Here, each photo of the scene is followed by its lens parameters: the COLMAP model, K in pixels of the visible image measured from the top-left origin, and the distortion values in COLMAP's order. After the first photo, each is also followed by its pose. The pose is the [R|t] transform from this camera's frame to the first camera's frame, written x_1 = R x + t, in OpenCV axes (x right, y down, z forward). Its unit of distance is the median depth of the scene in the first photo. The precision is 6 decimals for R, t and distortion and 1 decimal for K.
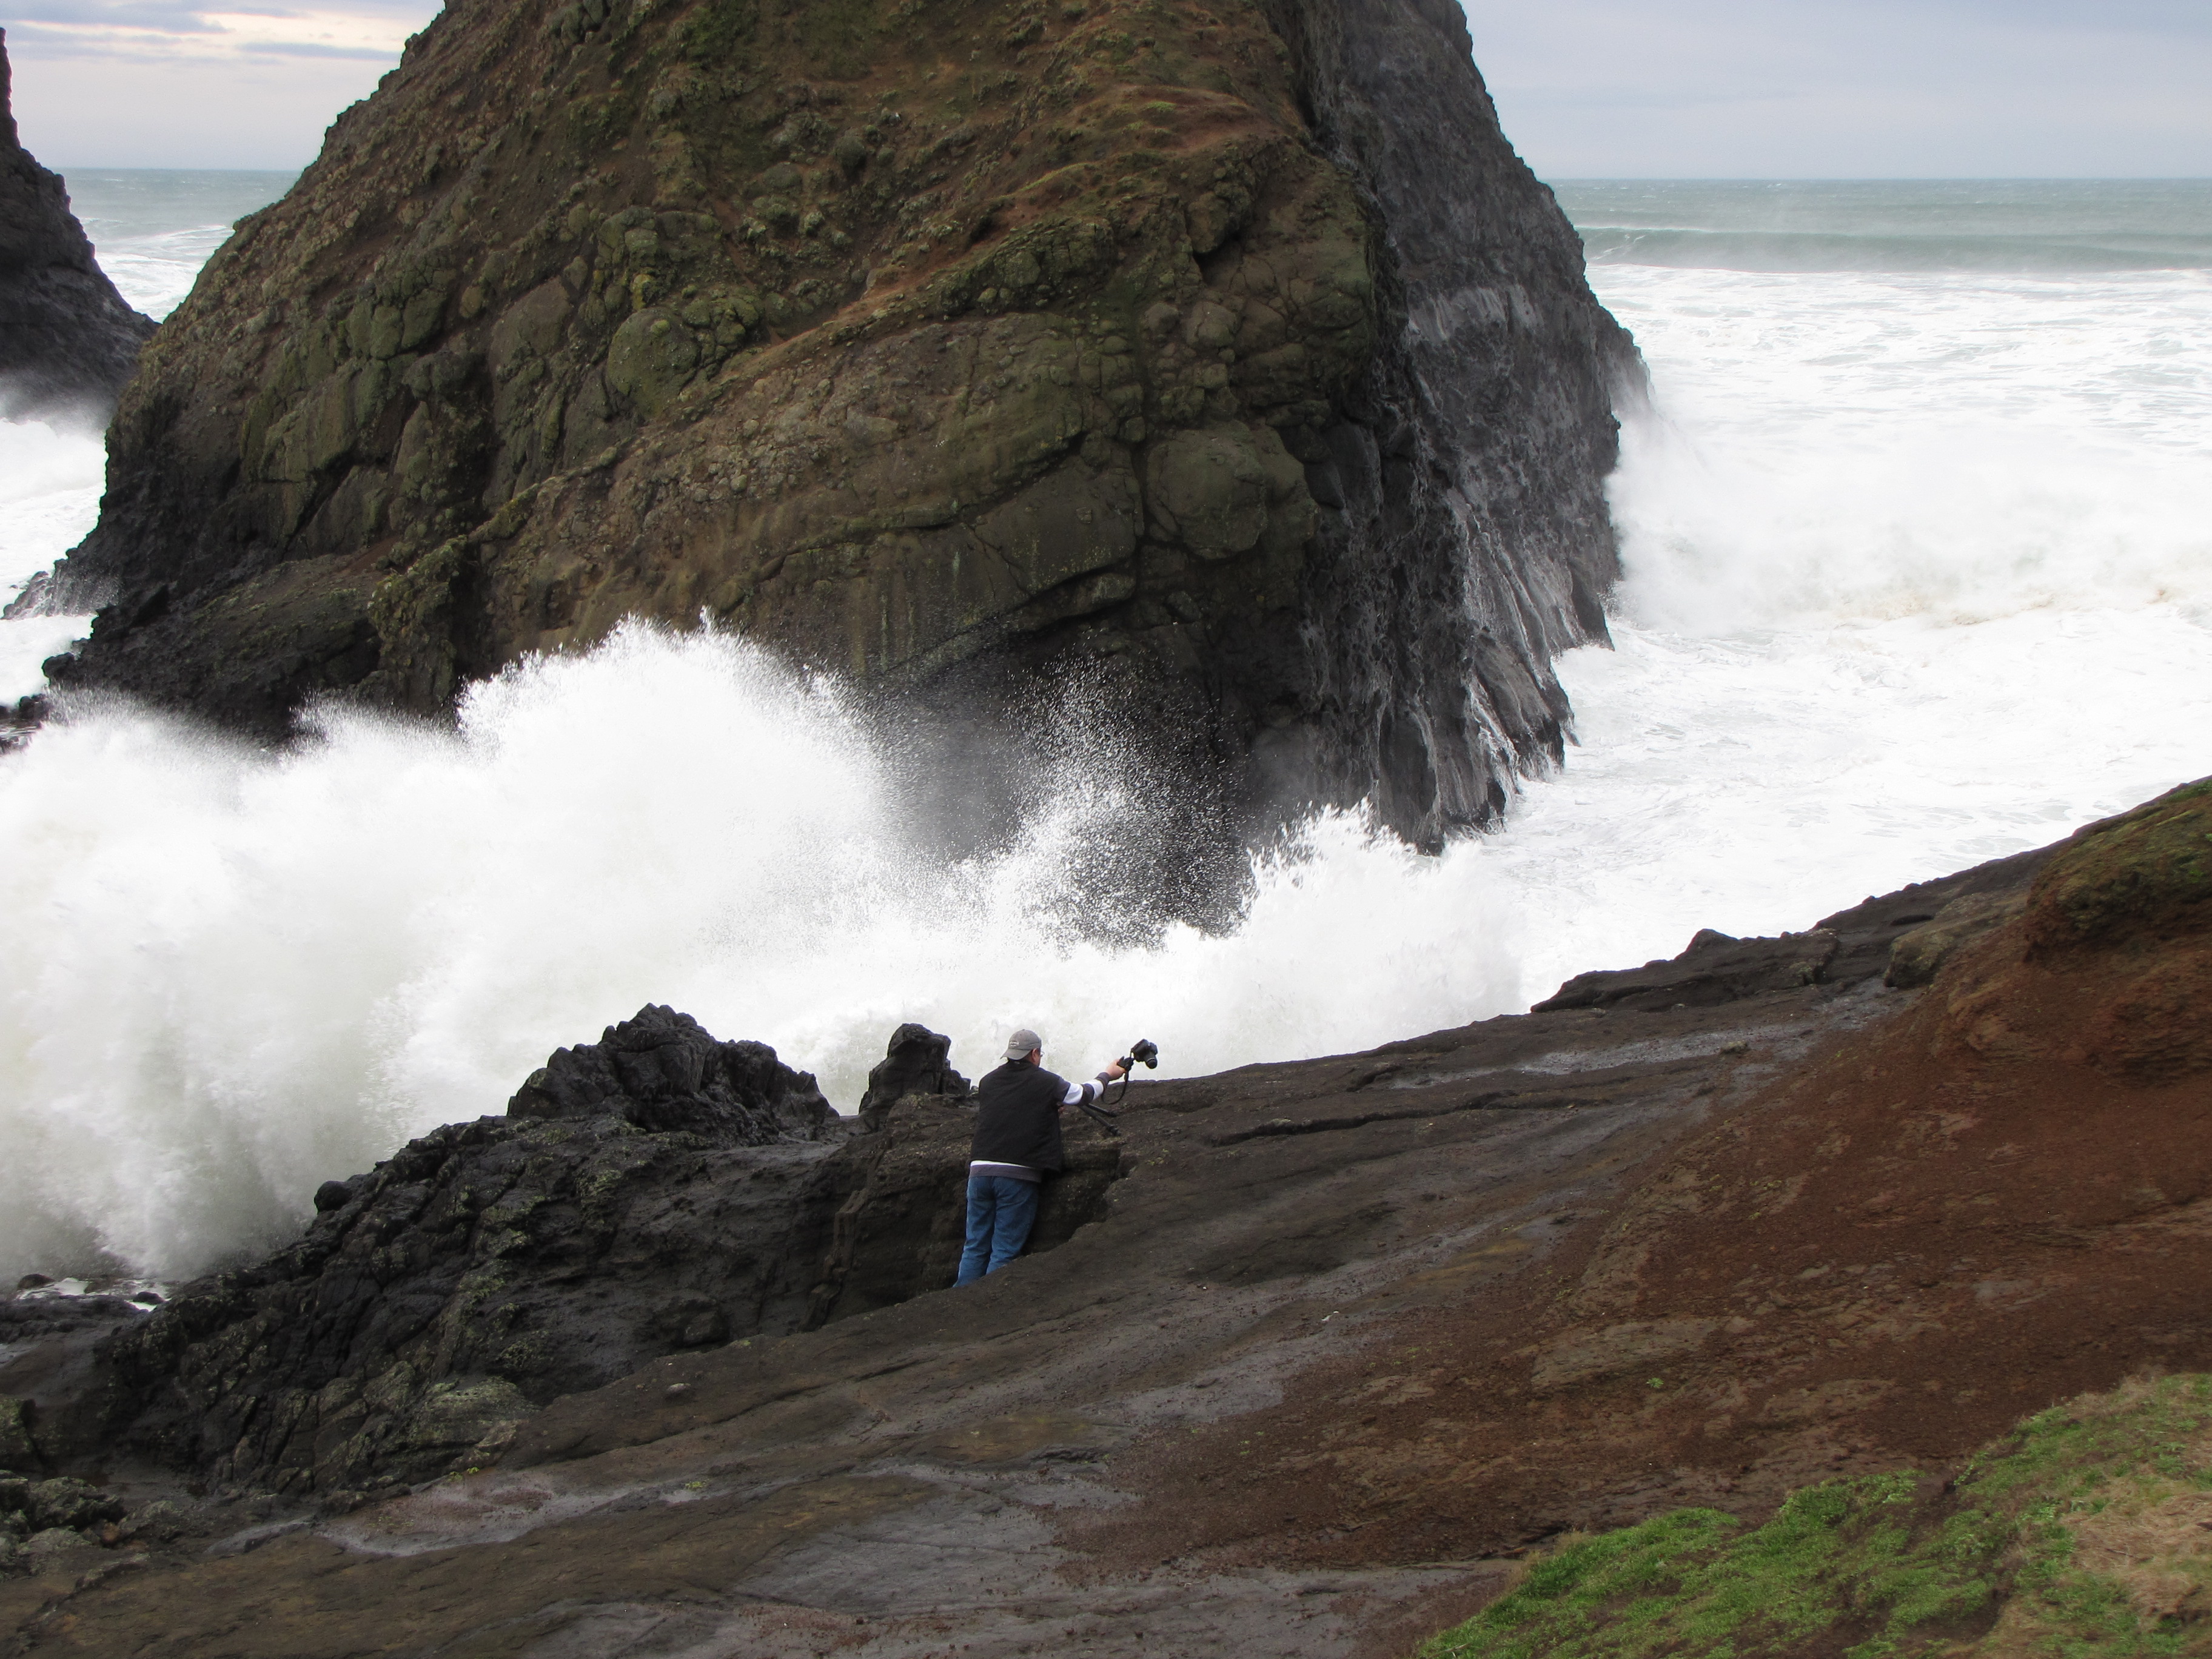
lens RADIAL K [[3994.7, 0, 1154.4], [0, 3994.7, 744.8], [0, 0, 1]] dist [0.109036, 0.307681]
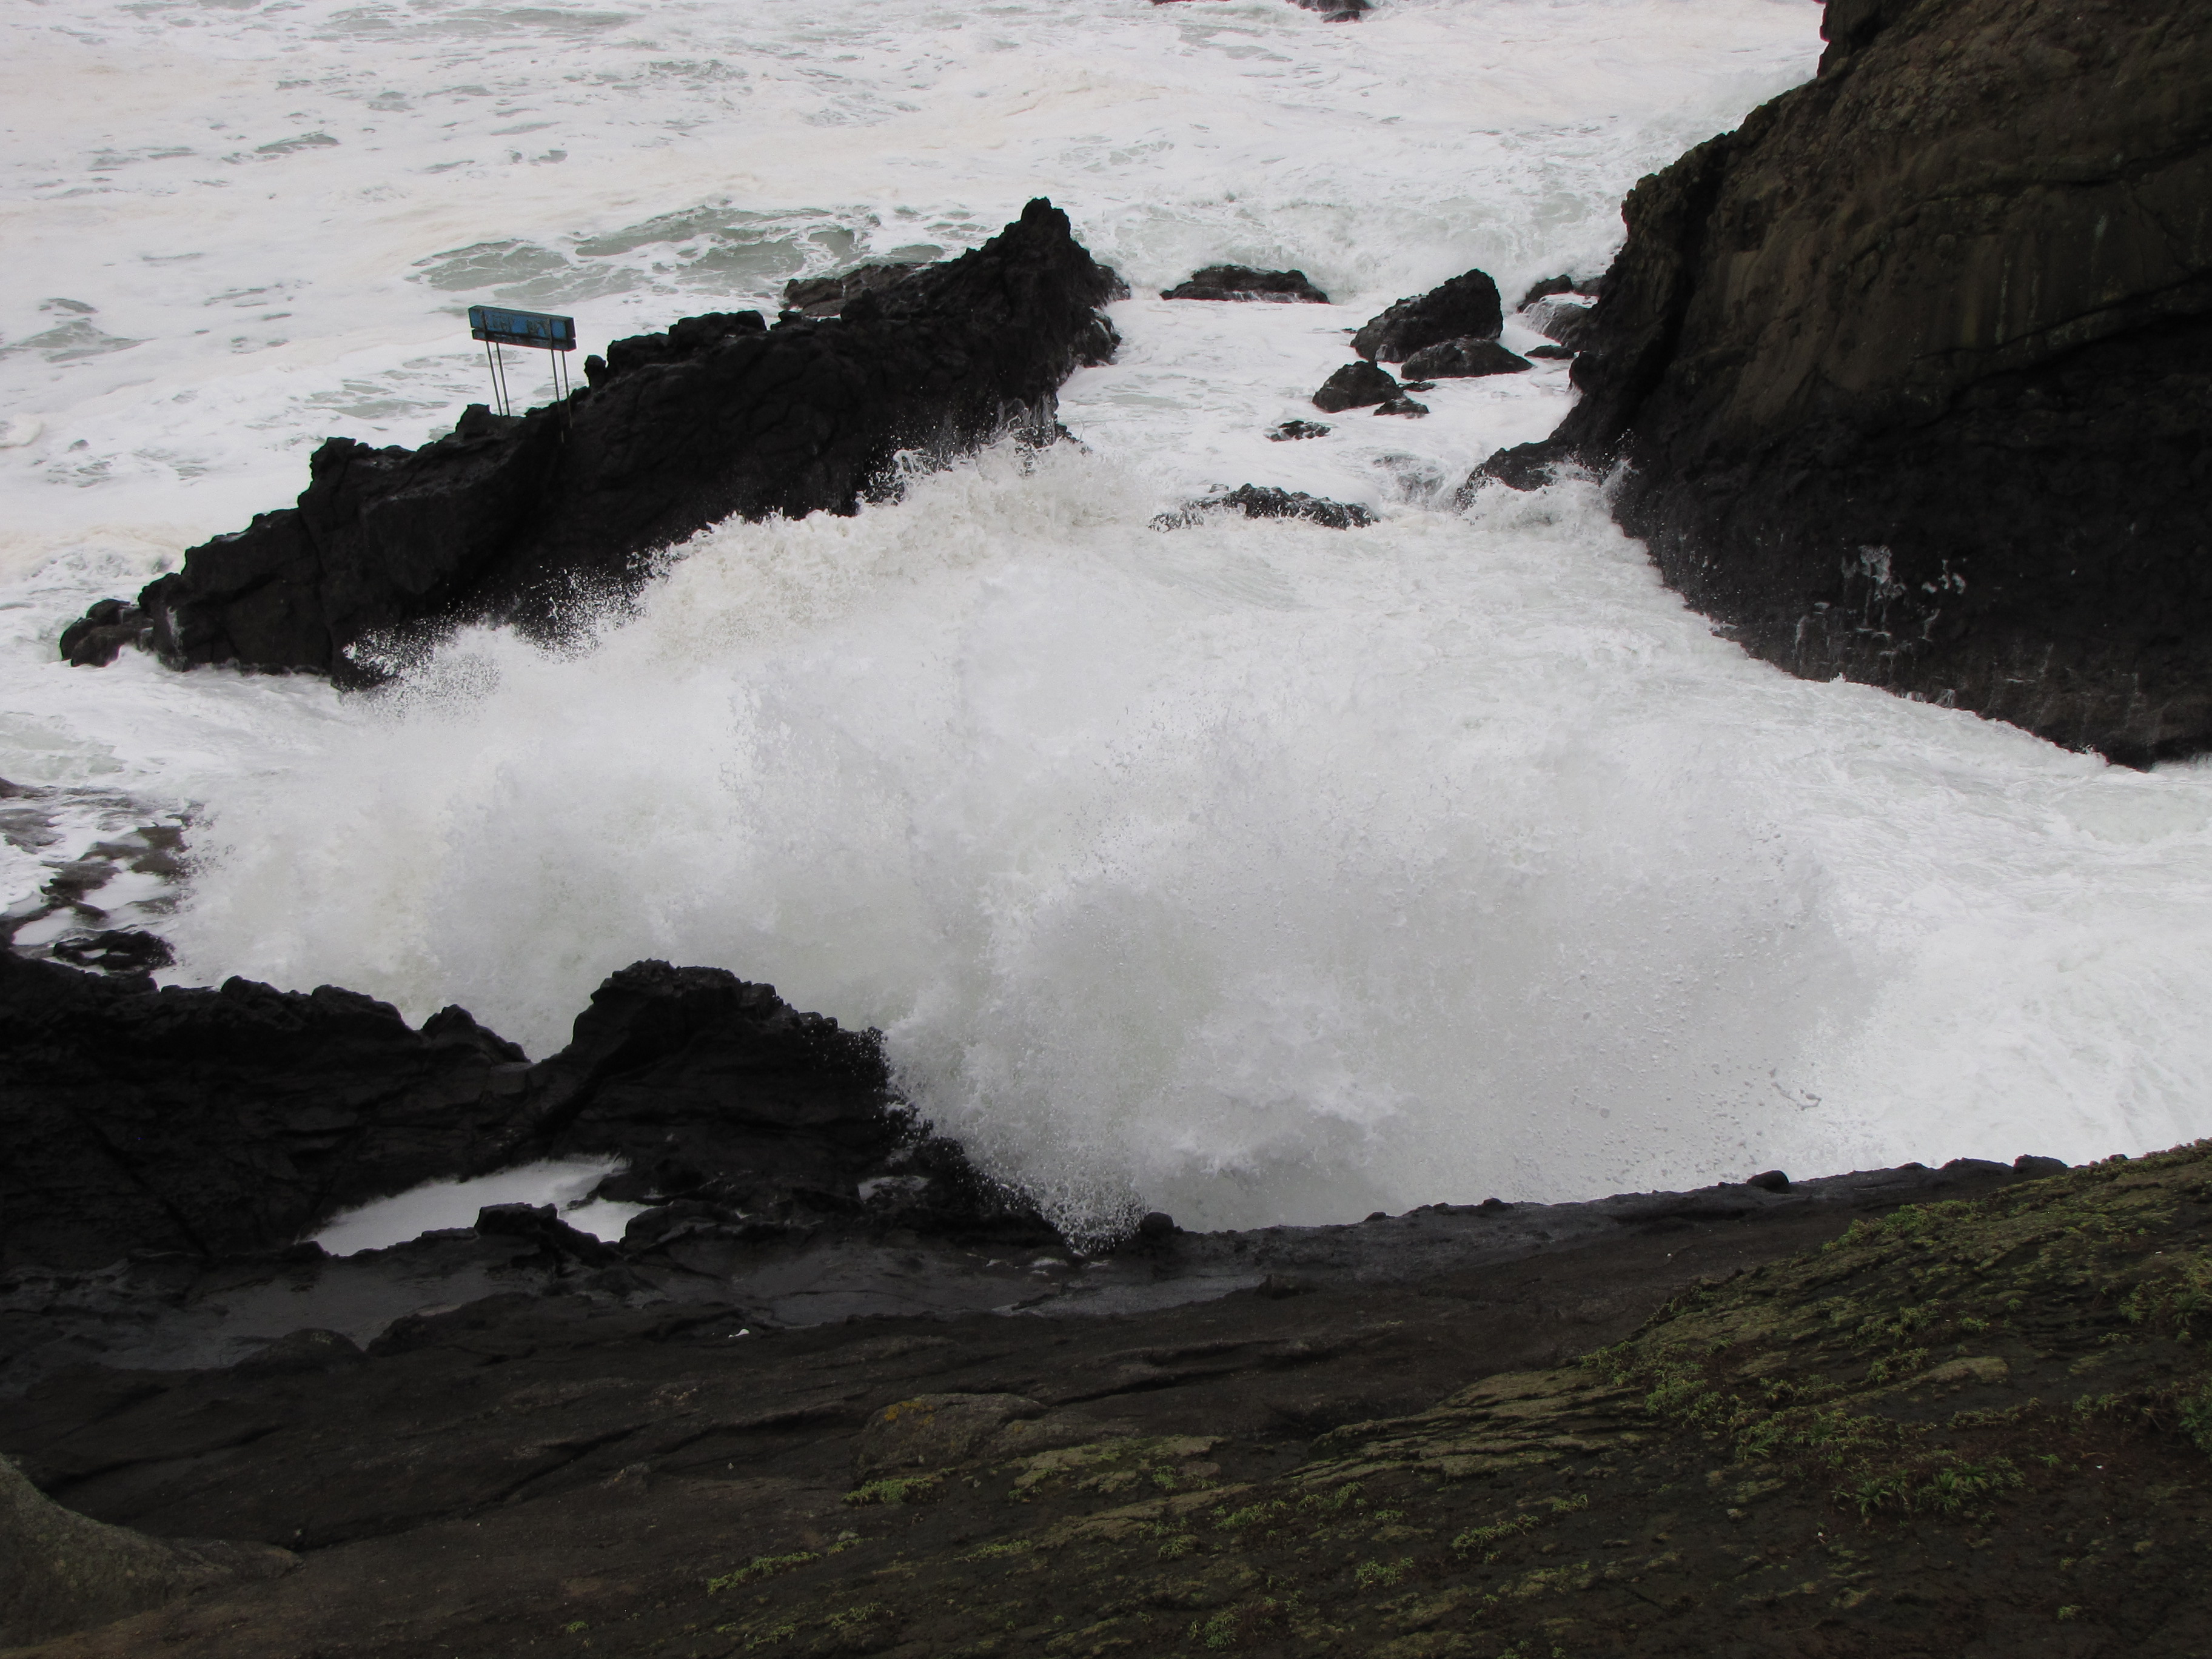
lens RADIAL K [[3265.1, 0, 1159.1], [0, 3265.1, 767.9], [0, 0, 1]] dist [0.000051, 0.454832]
pose [[0.804192, 0.190537, -0.563002, 0.203435], [-0.085223, 0.974402, 0.208035, -0.060182], [0.588228, -0.119320, 0.799844, 0.284789]]
